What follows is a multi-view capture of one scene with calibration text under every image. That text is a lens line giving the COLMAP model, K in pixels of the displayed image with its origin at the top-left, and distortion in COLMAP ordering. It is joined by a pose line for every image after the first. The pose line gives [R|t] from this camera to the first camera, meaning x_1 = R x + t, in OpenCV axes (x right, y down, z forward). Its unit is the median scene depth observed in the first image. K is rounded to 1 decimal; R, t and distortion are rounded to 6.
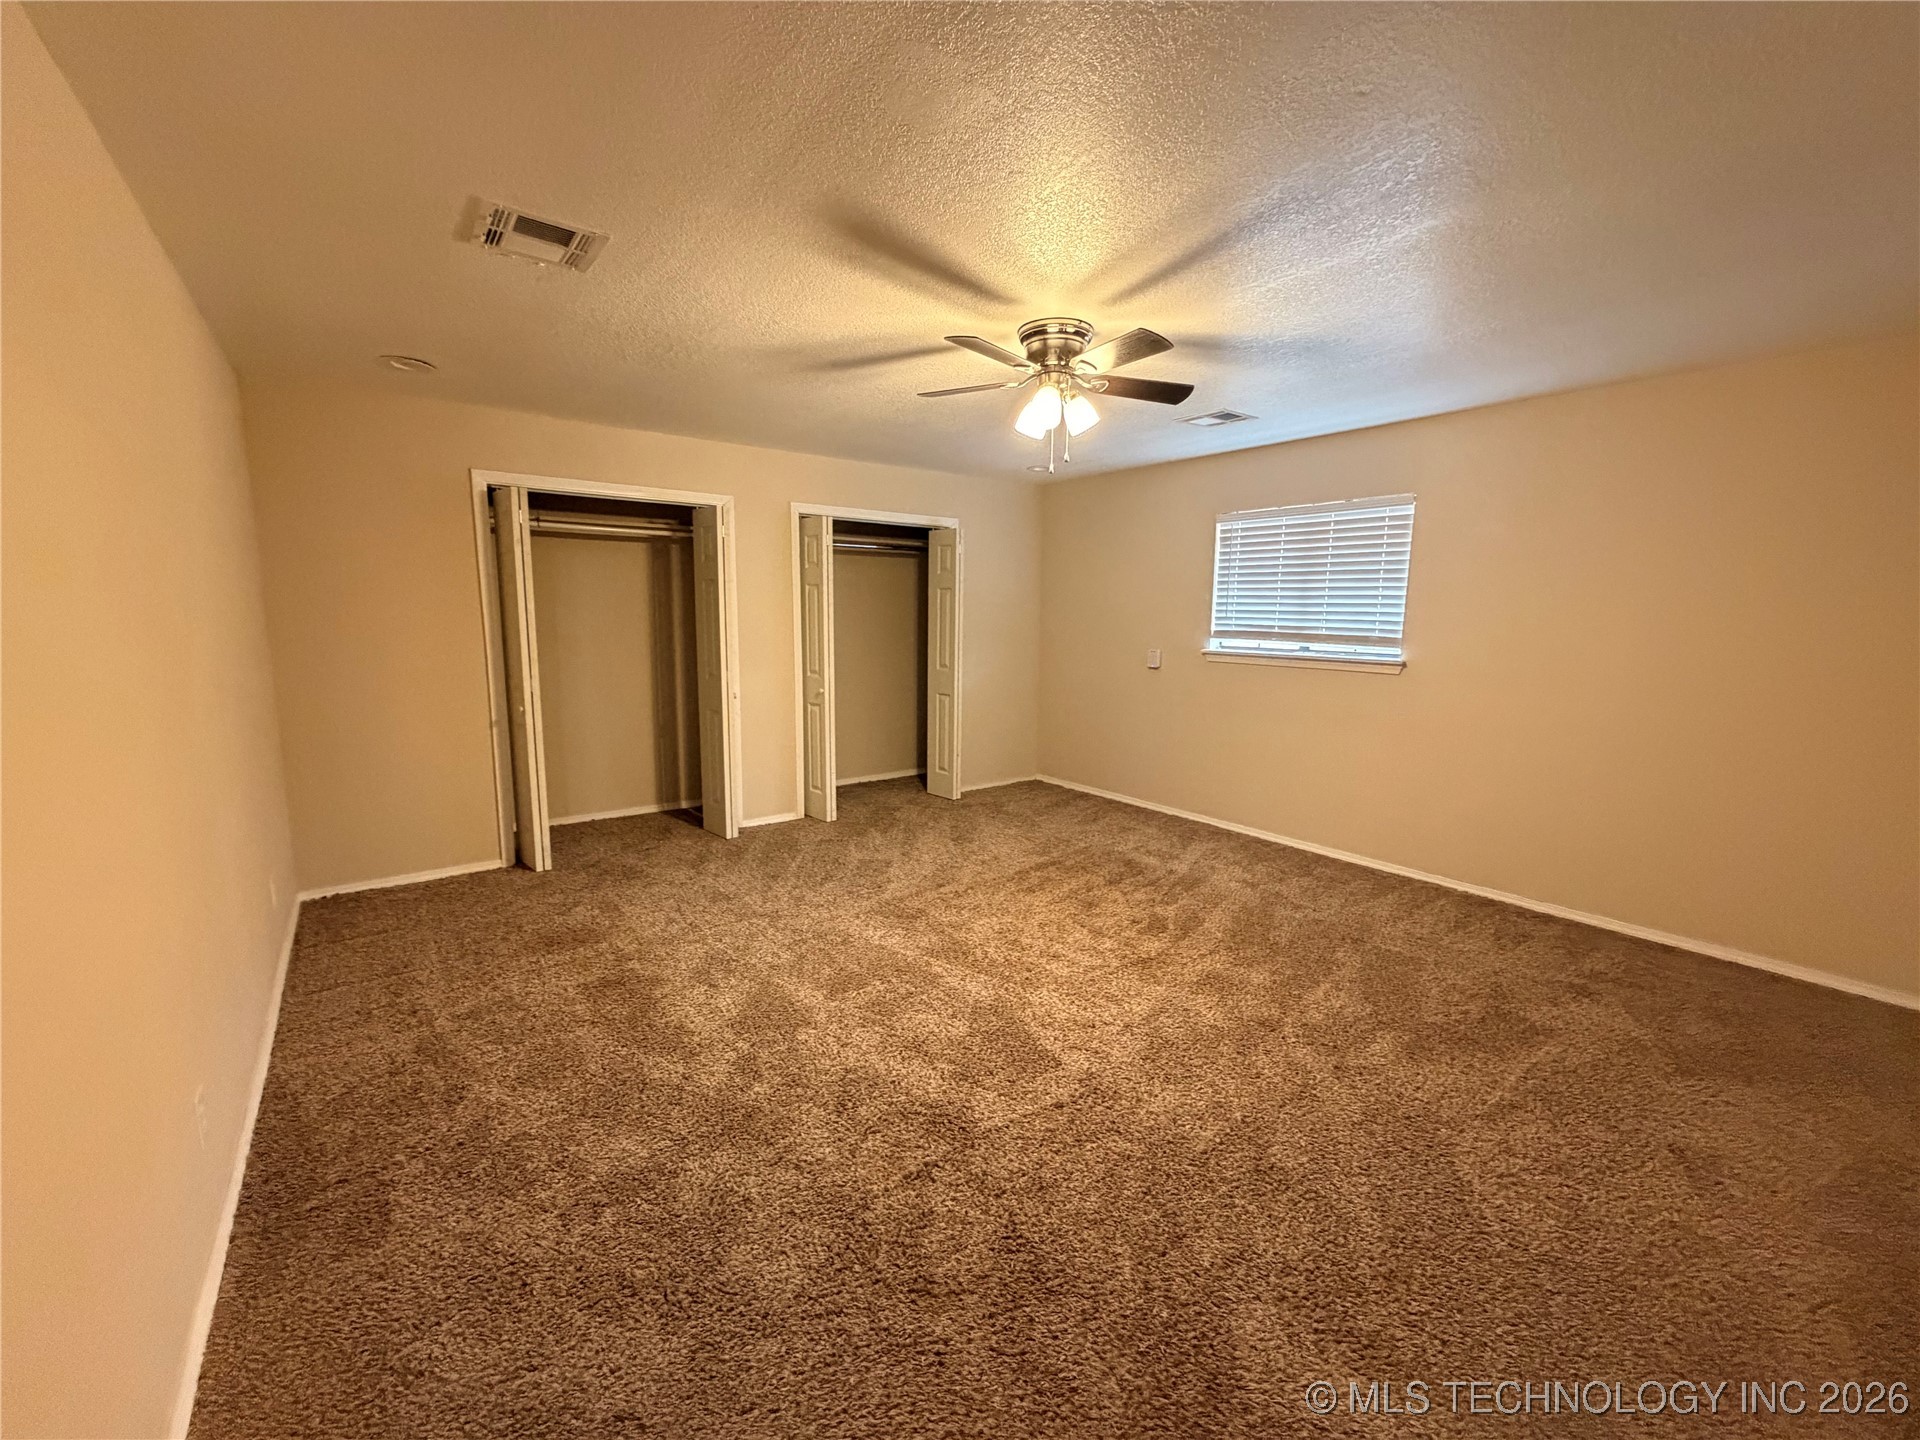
lens RADIAL K [[761.8, 0, 953.0], [0, 761.8, 716.9], [0, 0, 1]] dist [-0.000494, -0.000179]
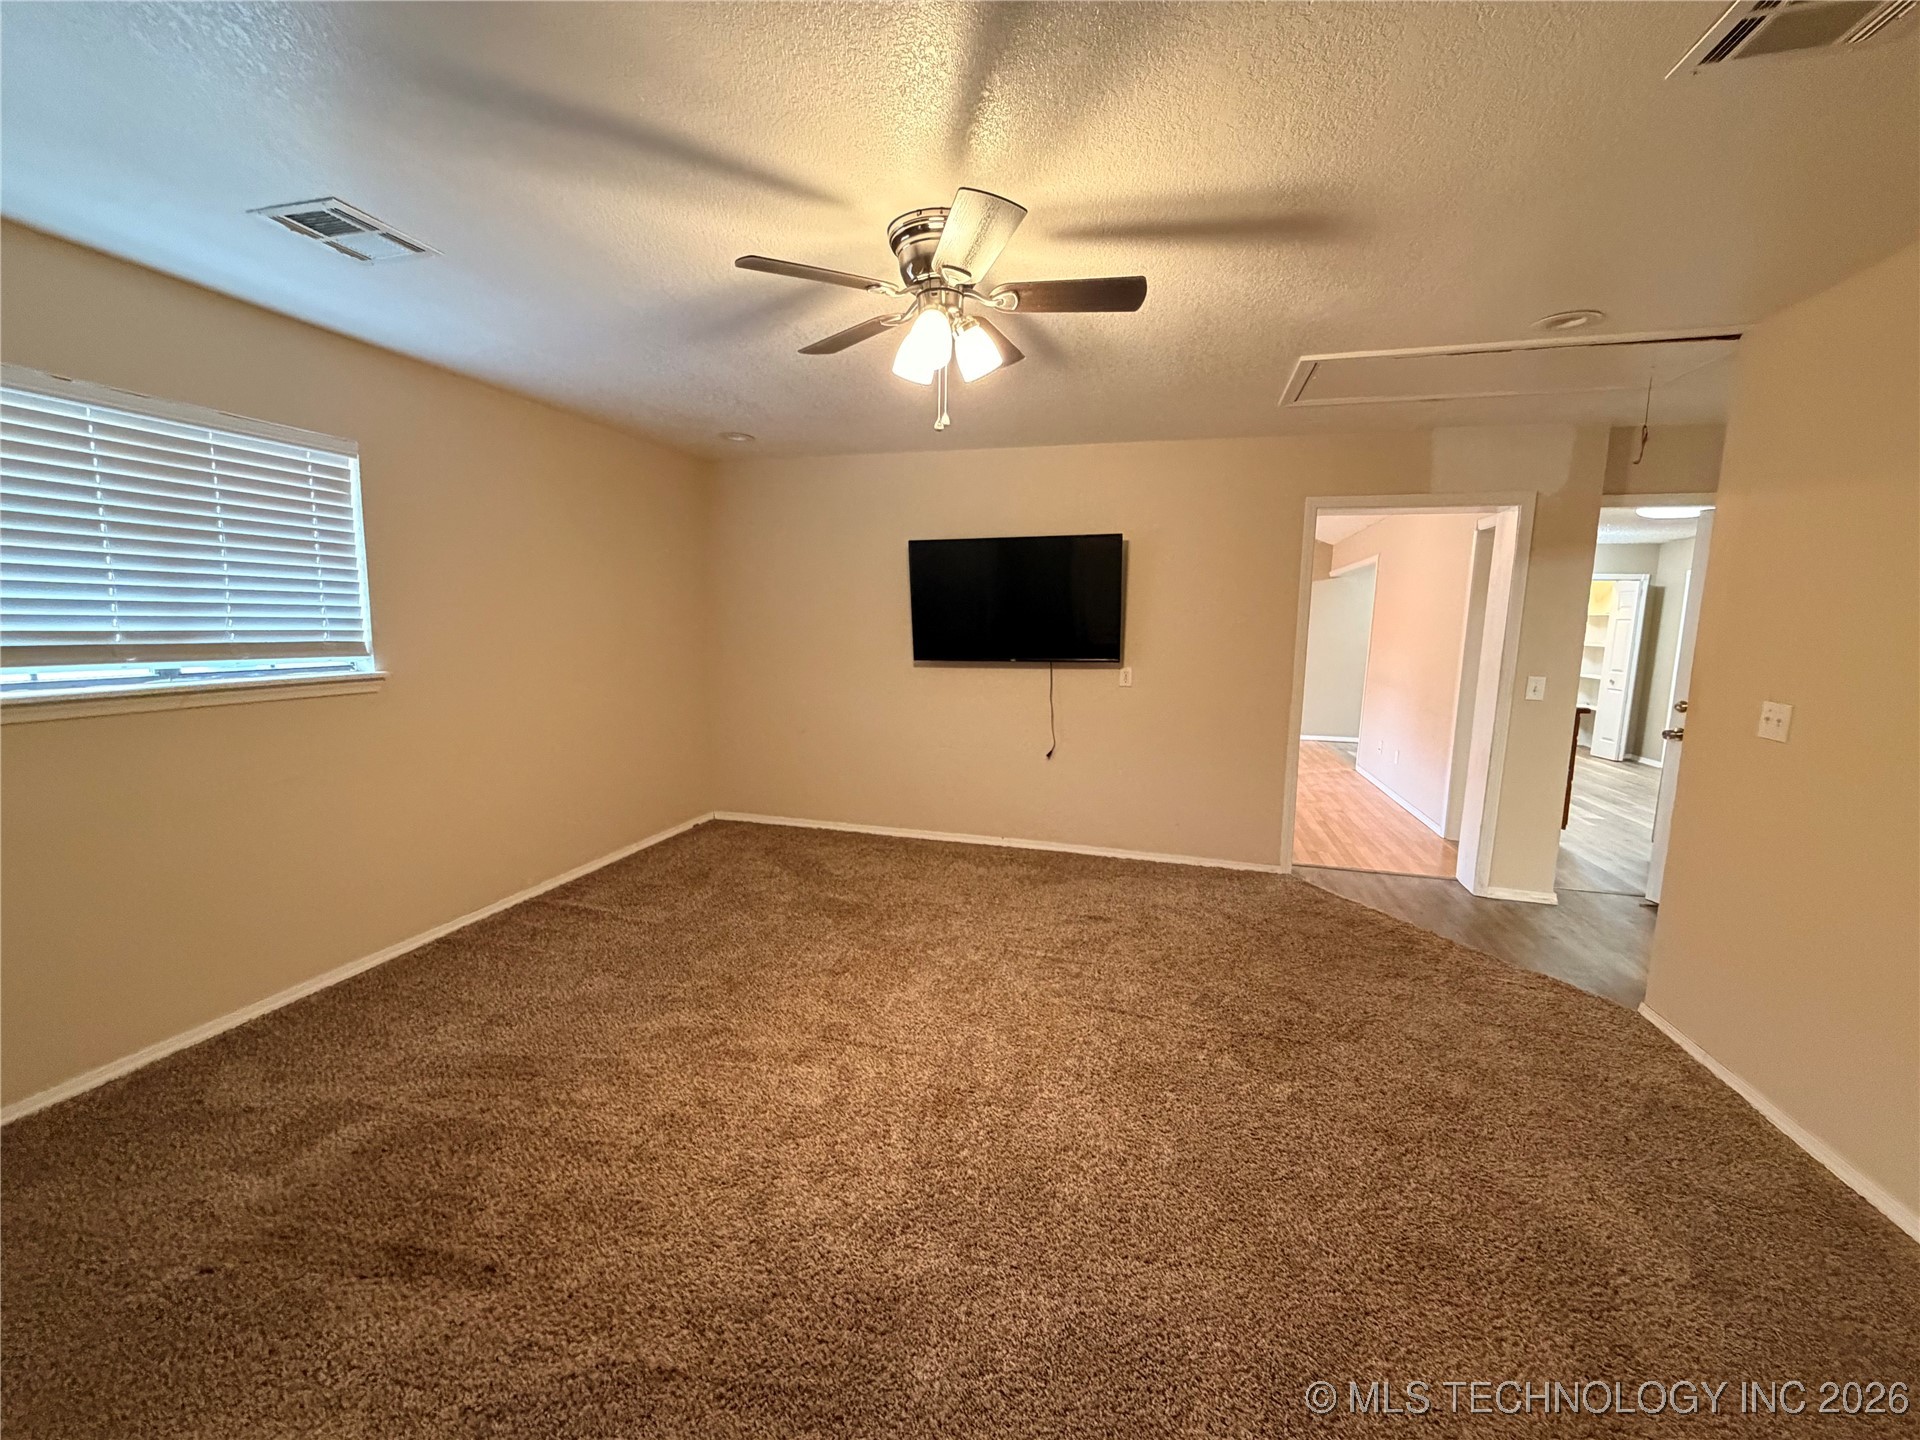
lens RADIAL K [[761.8, 0, 948.1], [0, 761.8, 722.5], [0, 0, 1]] dist [-0.000494, -0.000179]
pose [[-0.599119, -0.126027, 0.790679, -0.506937], [0.092084, 0.970136, 0.224405, -0.218113], [-0.795347, 0.207254, -0.569622, 1.524772]]
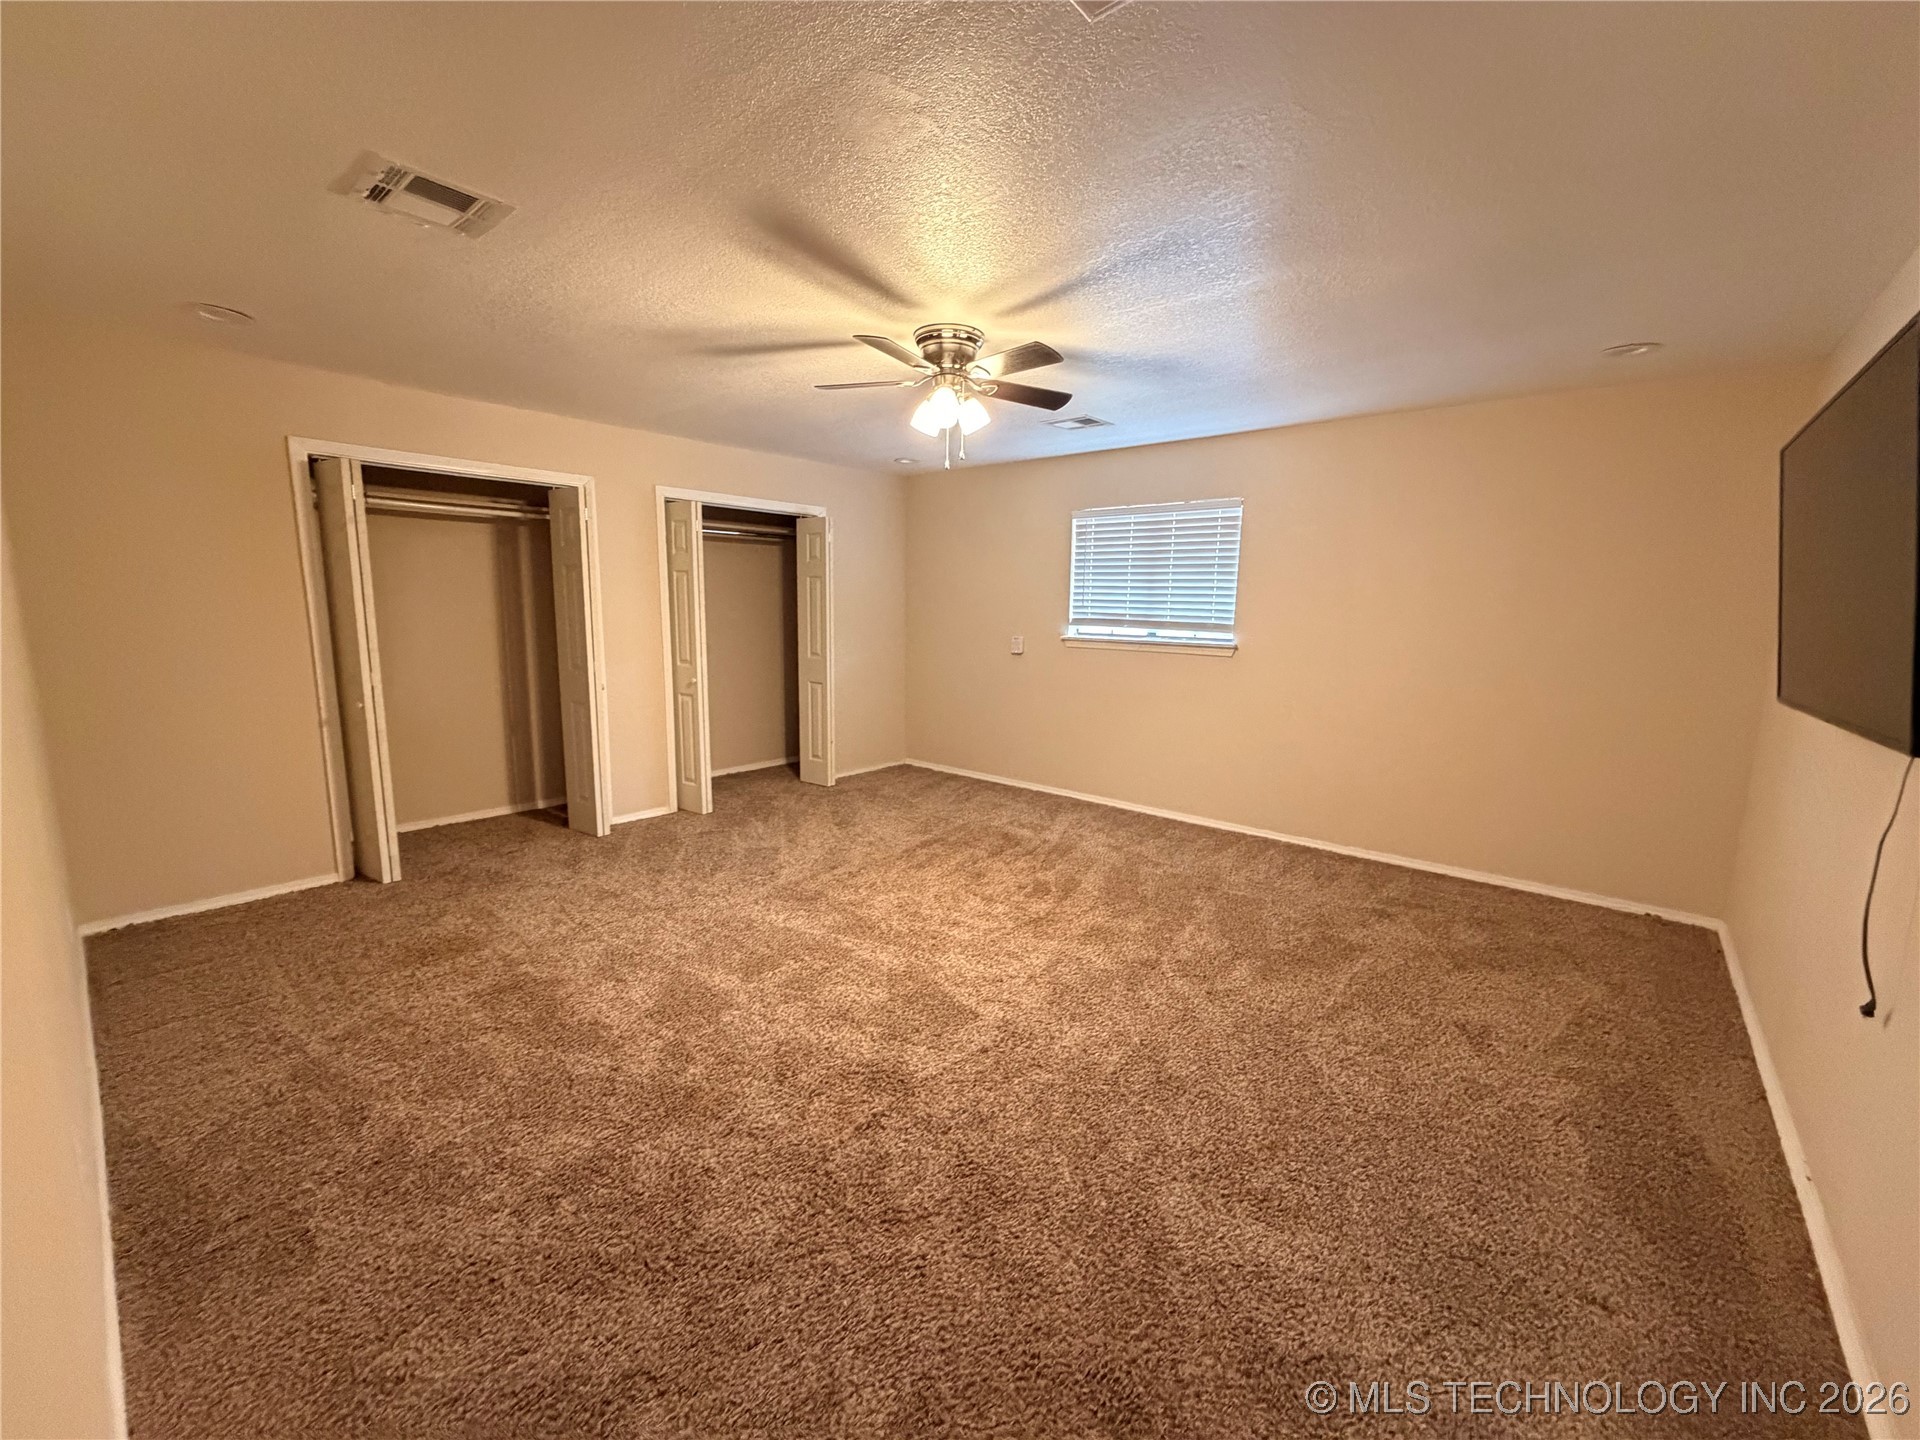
lens RADIAL K [[761.8, 0, 952.6], [0, 761.8, 717.6], [0, 0, 1]] dist [-0.000494, -0.000179]
pose [[0.977851, -0.027959, 0.207427, -0.098305], [0.024850, 0.999537, 0.017581, 0.008382], [-0.207822, -0.012037, 0.978093, -0.048360]]
